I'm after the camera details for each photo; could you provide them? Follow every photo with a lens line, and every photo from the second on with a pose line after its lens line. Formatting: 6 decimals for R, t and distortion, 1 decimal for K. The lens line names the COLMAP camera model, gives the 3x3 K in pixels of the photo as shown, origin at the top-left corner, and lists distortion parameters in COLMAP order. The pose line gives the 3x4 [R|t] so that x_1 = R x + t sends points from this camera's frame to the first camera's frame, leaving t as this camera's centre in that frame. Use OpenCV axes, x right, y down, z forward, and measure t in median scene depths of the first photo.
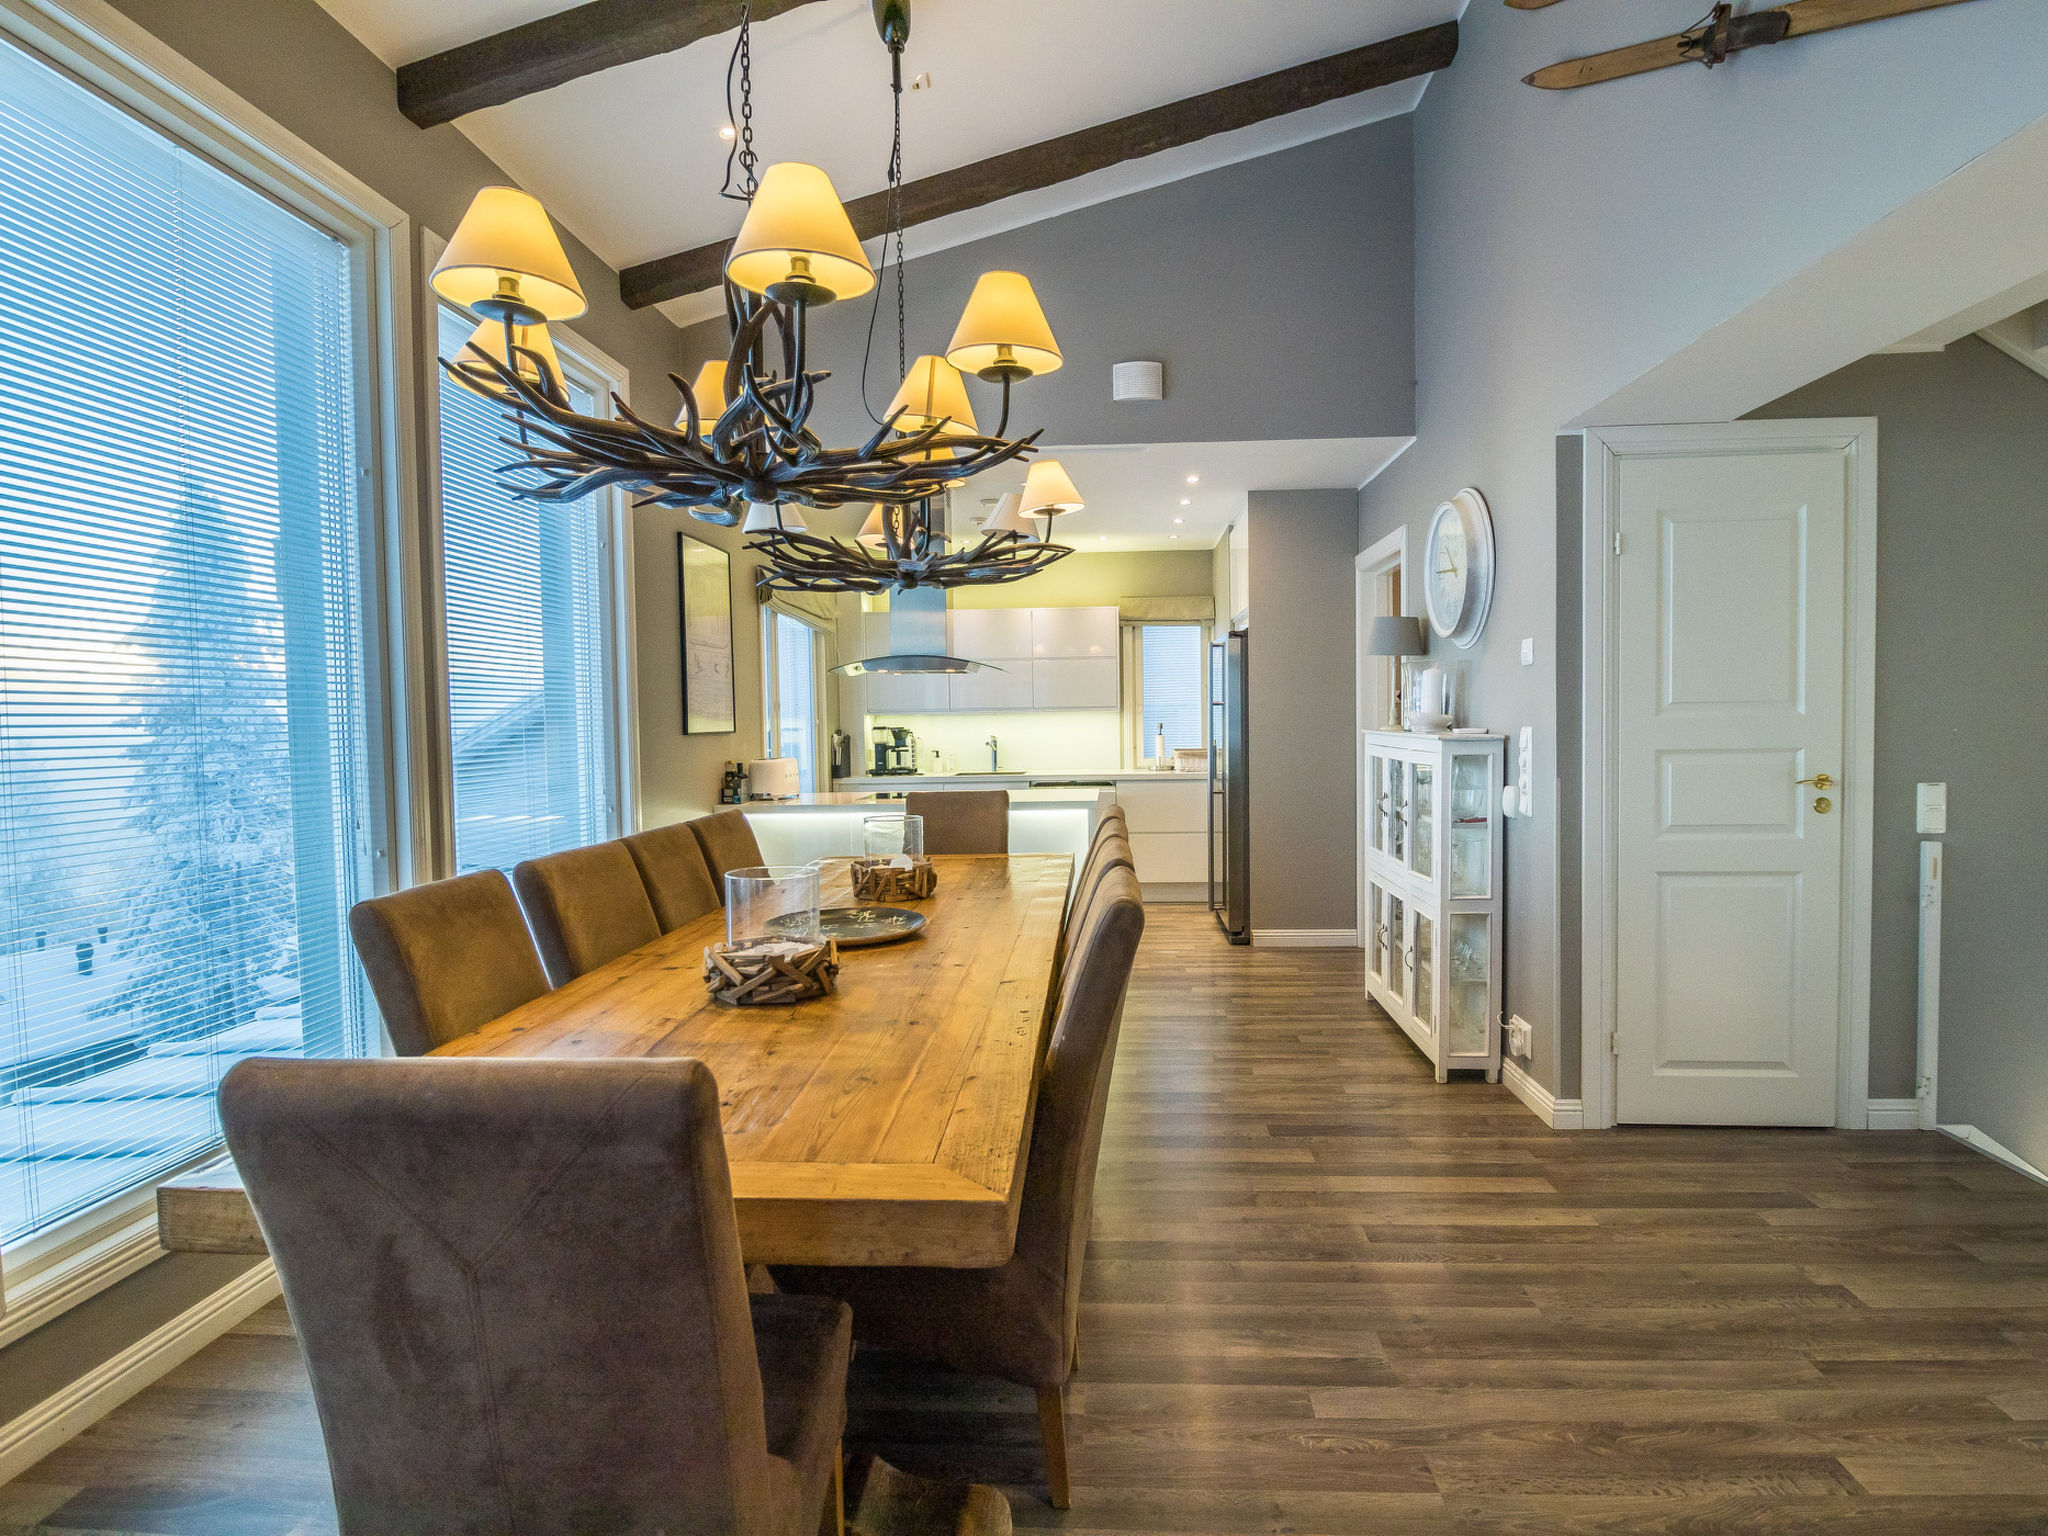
lens RADIAL K [[1070.5, 0, 1020.6], [0, 1070.5, 763.6], [0, 0, 1]] dist [-0.016465, -0.004571]
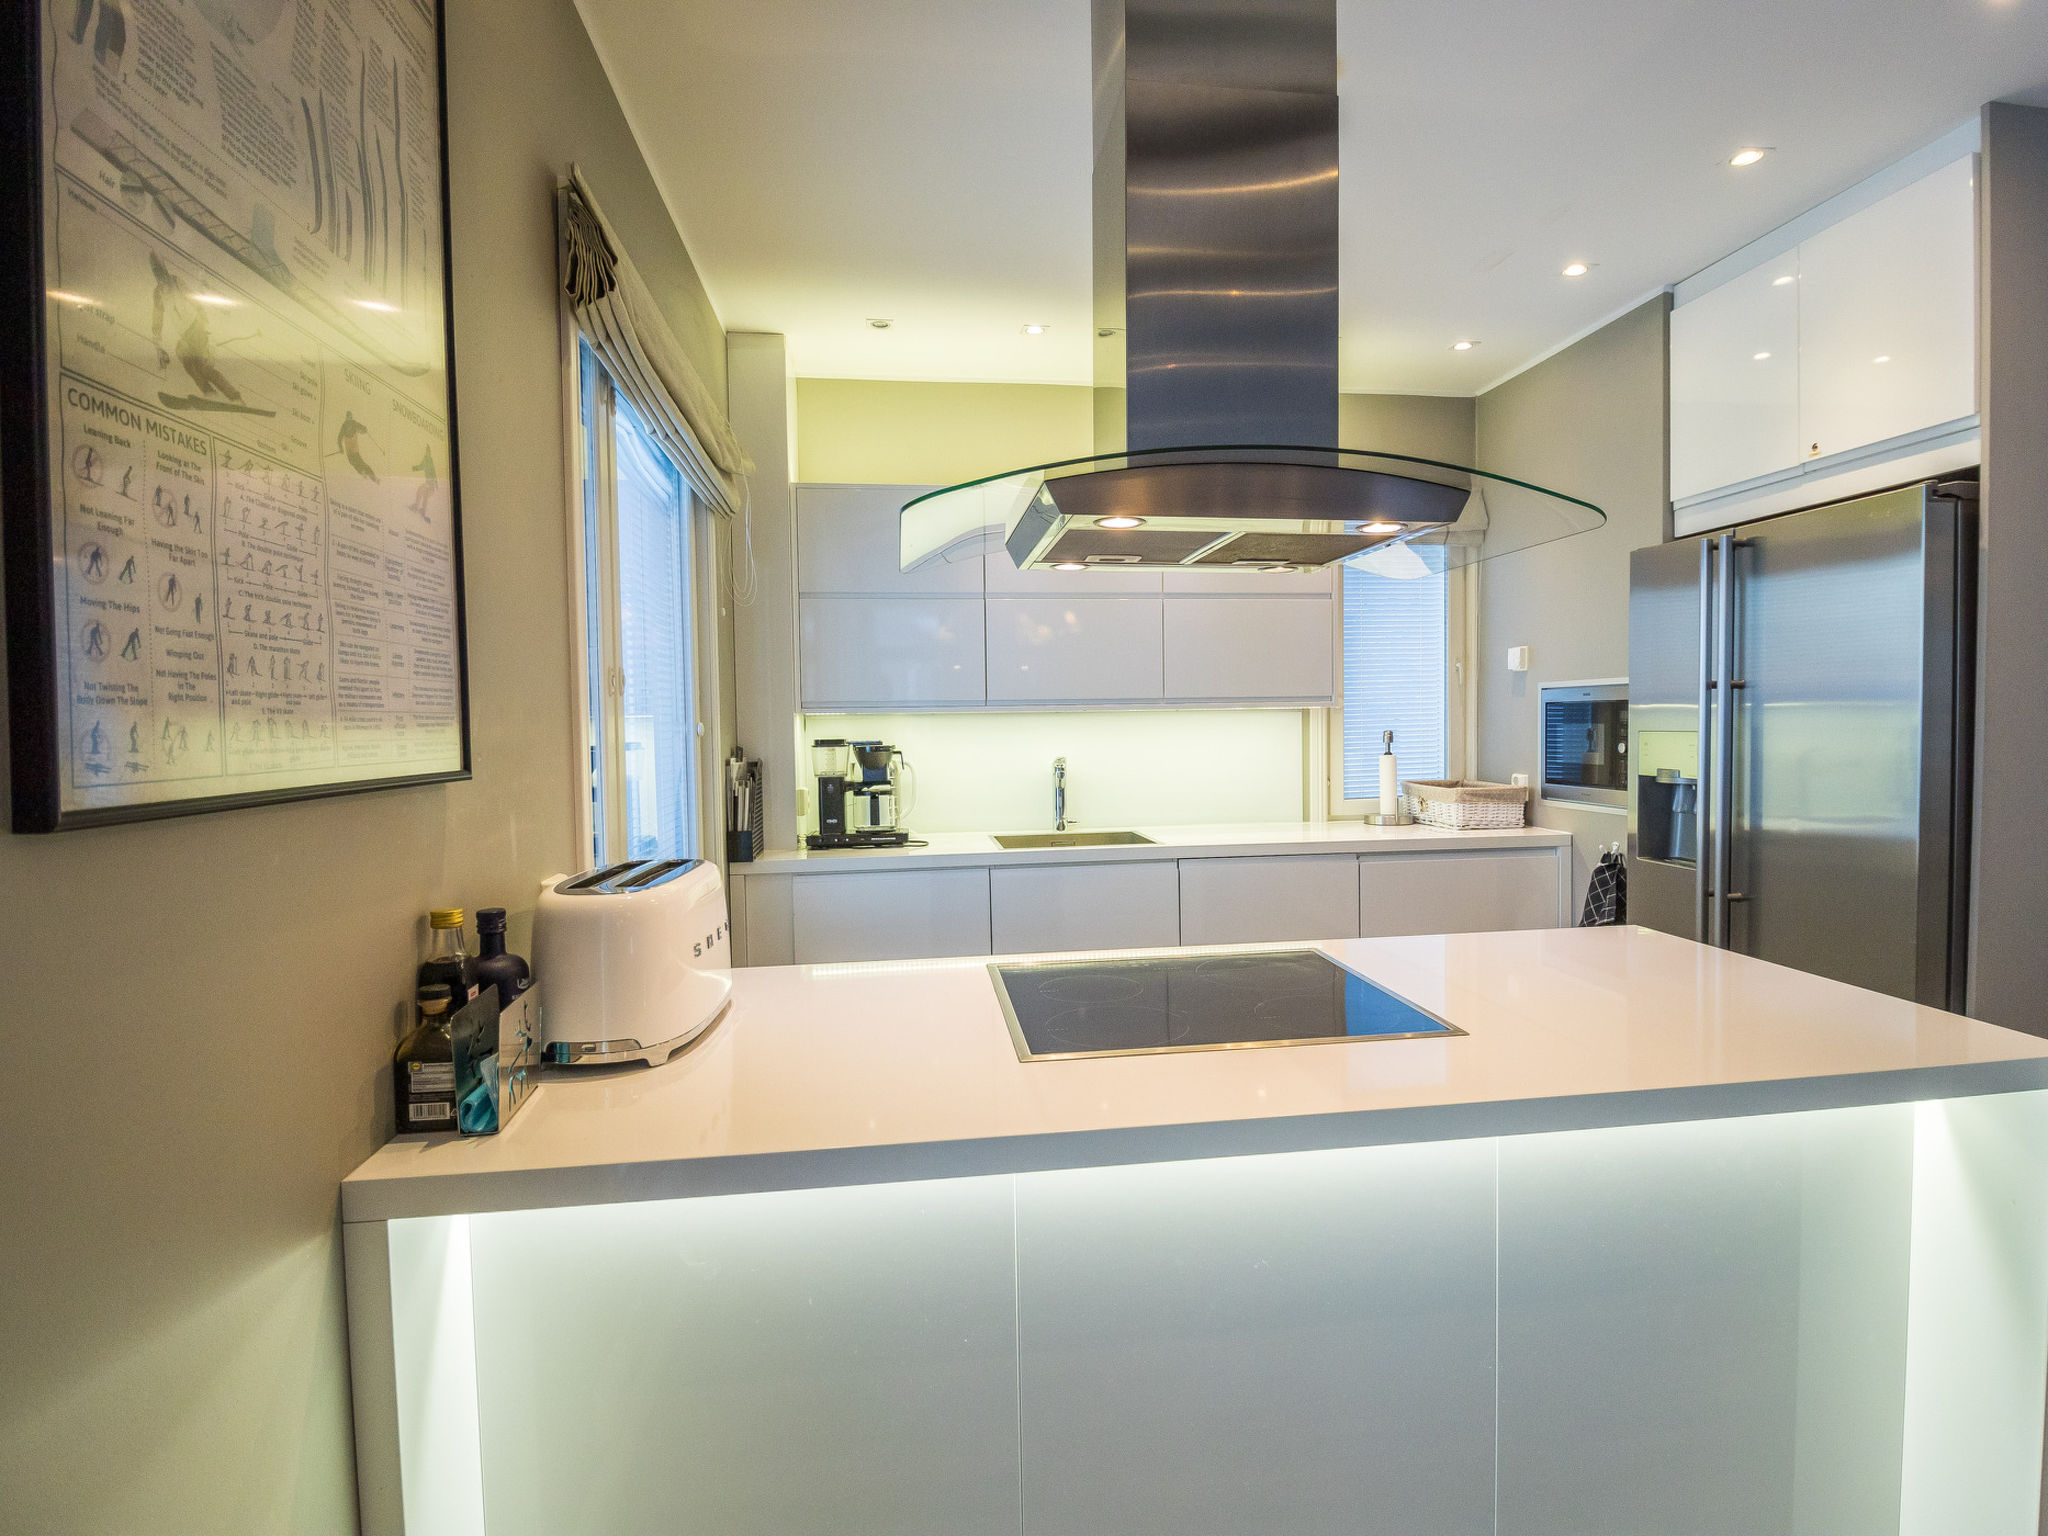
lens RADIAL K [[1070.5, 0, 1023.6], [0, 1070.5, 764.1], [0, 0, 1]] dist [-0.016465, -0.004571]
pose [[0.979419, -0.007419, 0.201703, -0.142159], [0.008535, 0.999953, -0.004667, -0.021590], [-0.201659, 0.006292, 0.979436, 0.544789]]
